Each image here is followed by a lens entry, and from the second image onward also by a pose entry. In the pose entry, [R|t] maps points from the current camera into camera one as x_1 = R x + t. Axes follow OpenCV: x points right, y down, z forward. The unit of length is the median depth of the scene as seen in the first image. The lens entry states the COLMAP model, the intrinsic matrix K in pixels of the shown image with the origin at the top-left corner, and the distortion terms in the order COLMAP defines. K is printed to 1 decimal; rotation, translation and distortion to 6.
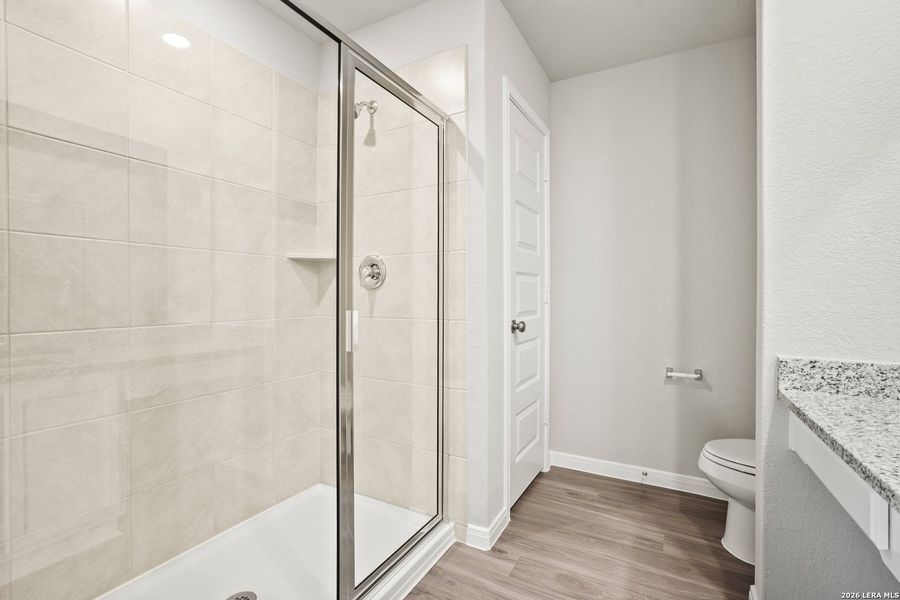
lens RADIAL K [[418.9, 0, 449.2], [0, 418.9, 296.2], [0, 0, 1]] dist [-0.013322, 0.005680]
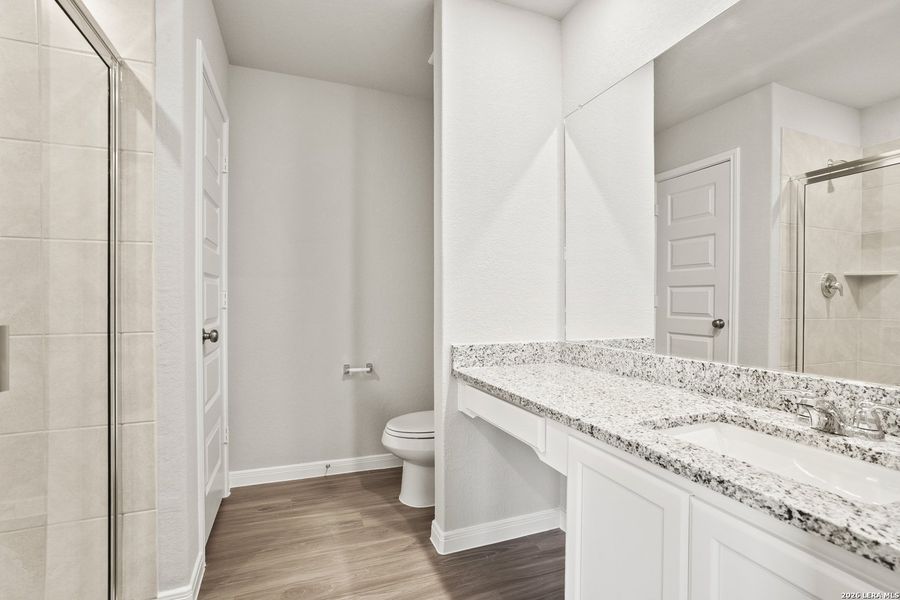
lens RADIAL K [[418.9, 0, 450.0], [0, 418.9, 299.8], [0, 0, 1]] dist [-0.013322, 0.005680]
pose [[0.654389, 0.000760, 0.756158, -0.174696], [0.001593, 0.999996, -0.002383, 0.000669], [-0.756157, 0.002764, 0.654385, 0.071533]]
